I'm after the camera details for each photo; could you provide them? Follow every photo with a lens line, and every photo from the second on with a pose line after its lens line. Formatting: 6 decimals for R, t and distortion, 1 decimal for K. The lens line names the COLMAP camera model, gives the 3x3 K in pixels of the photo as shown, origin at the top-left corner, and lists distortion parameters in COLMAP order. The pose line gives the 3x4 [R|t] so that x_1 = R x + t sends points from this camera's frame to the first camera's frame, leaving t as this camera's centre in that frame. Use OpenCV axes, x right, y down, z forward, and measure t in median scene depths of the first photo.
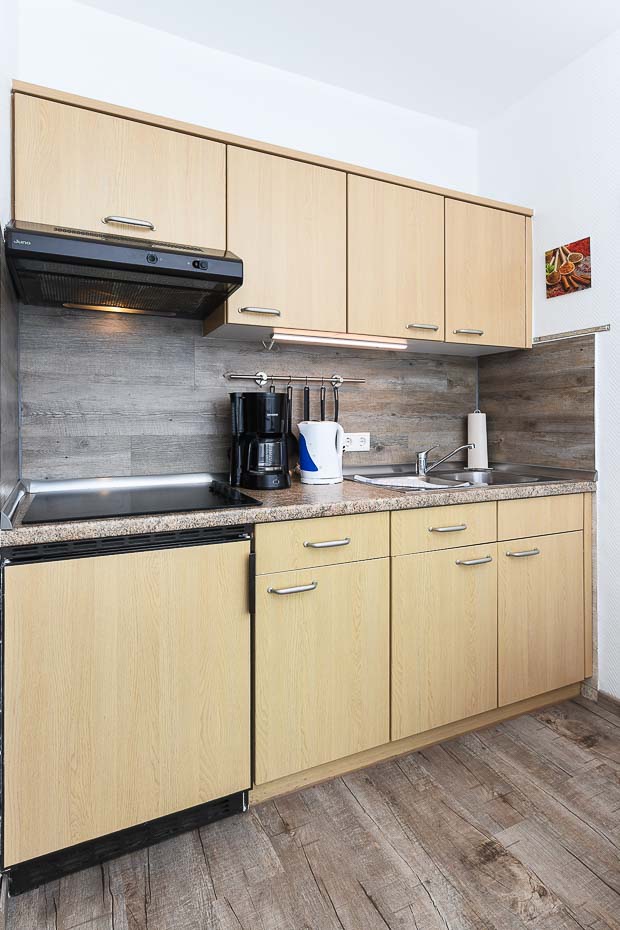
lens RADIAL K [[496.8, 0, 295.5], [0, 496.8, 420.1], [0, 0, 1]] dist [0.001863, -0.000624]
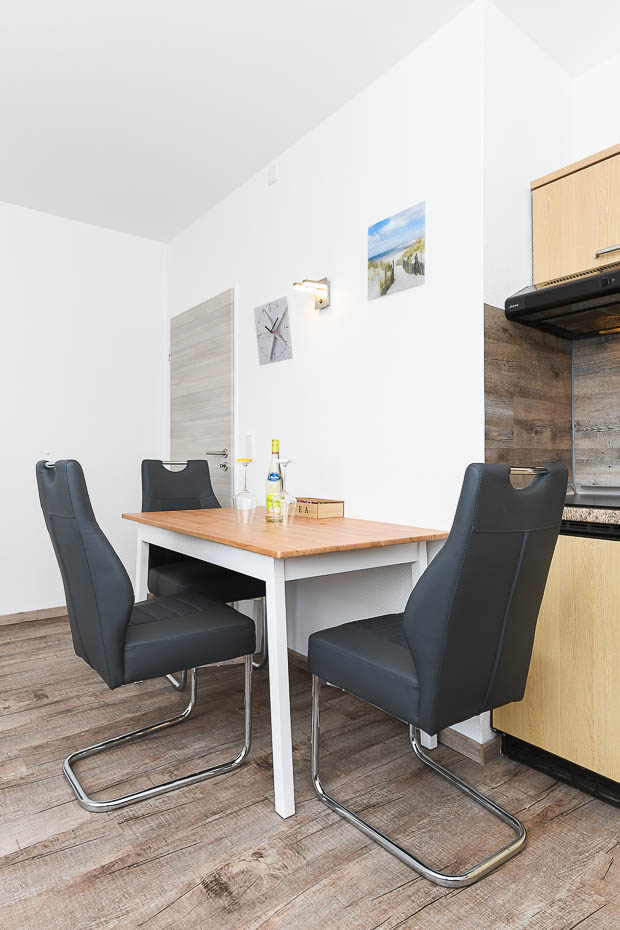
lens RADIAL K [[550.8, 0, 310.2], [0, 550.8, 457.0], [0, 0, 1]] dist [0.002312, 0.001084]
pose [[0.221301, -0.007759, -0.975175, 0.527740], [0.005099, 0.999964, -0.006799, 0.050186], [0.975192, -0.003468, 0.221332, 0.051741]]
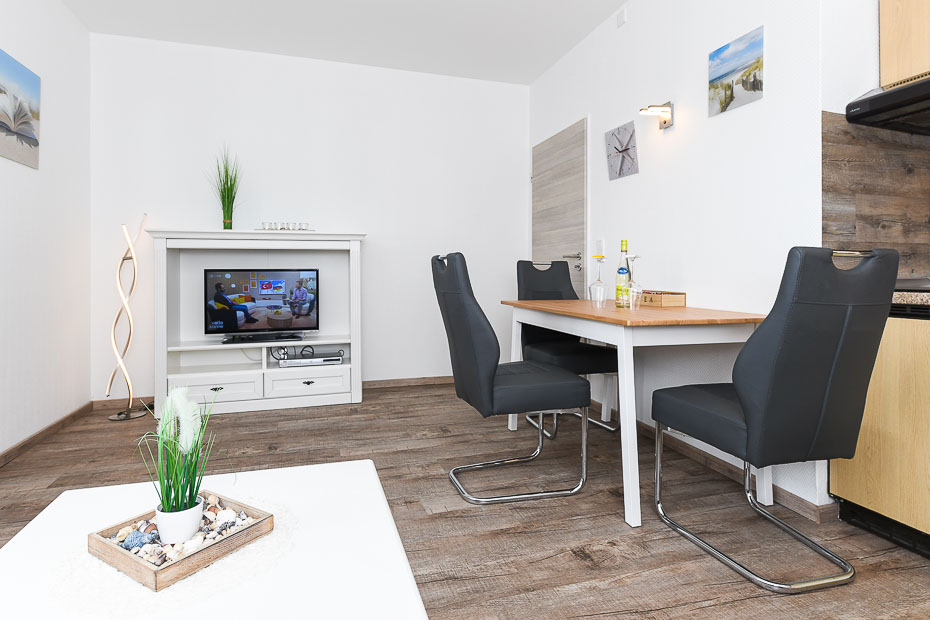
lens RADIAL K [[508.5, 0, 464.7], [0, 508.5, 273.4], [0, 0, 1]] dist [-0.000324, -0.000674]
pose [[-0.135731, -0.002781, -0.990742, 0.724399], [0.002855, 0.999991, -0.003198, 0.092657], [0.990742, -0.003263, -0.135722, 0.009324]]
